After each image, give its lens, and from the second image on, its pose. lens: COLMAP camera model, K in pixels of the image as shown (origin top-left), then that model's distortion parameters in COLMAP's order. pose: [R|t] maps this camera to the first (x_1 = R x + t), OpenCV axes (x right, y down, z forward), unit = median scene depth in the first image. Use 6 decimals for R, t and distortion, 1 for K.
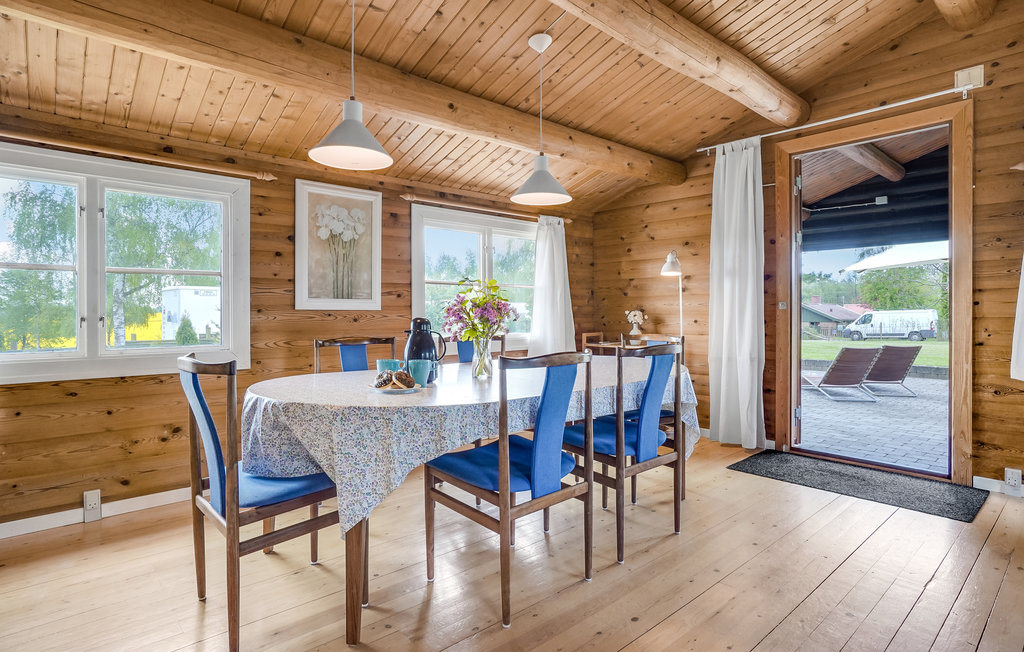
lens RADIAL K [[560.6, 0, 509.4], [0, 560.6, 318.5], [0, 0, 1]] dist [0.006934, 0.003654]
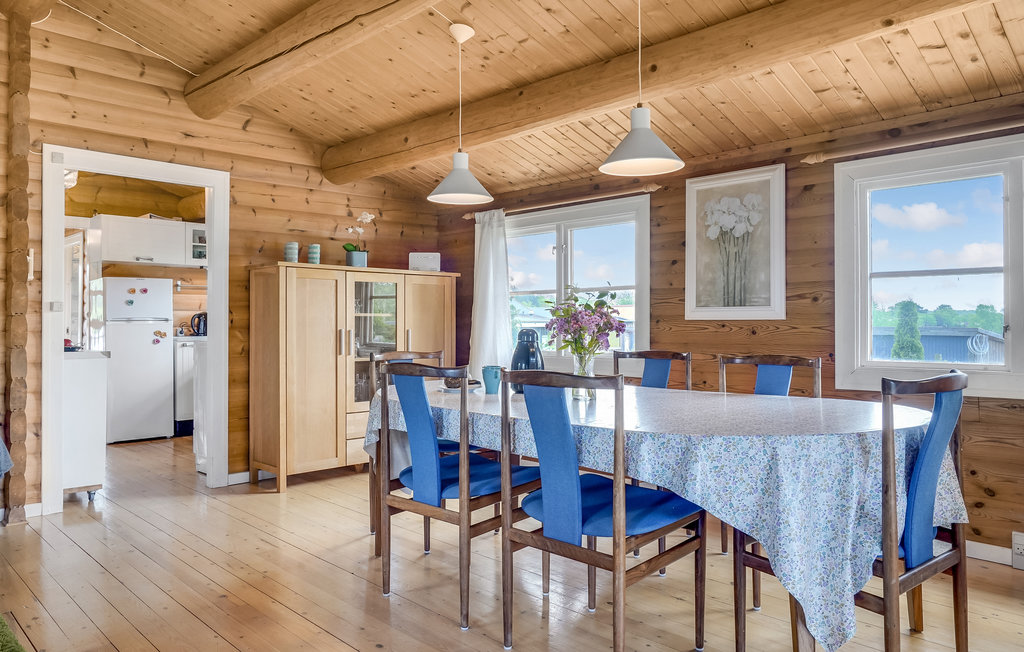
lens RADIAL K [[736.8, 0, 510.6], [0, 736.8, 328.0], [0, 0, 1]] dist [0.003164, 0.001352]
pose [[0.029761, -0.000914, -0.999557, 0.851787], [-0.014962, 0.999887, -0.001360, 0.003534], [0.999445, 0.014995, 0.029744, 0.689391]]
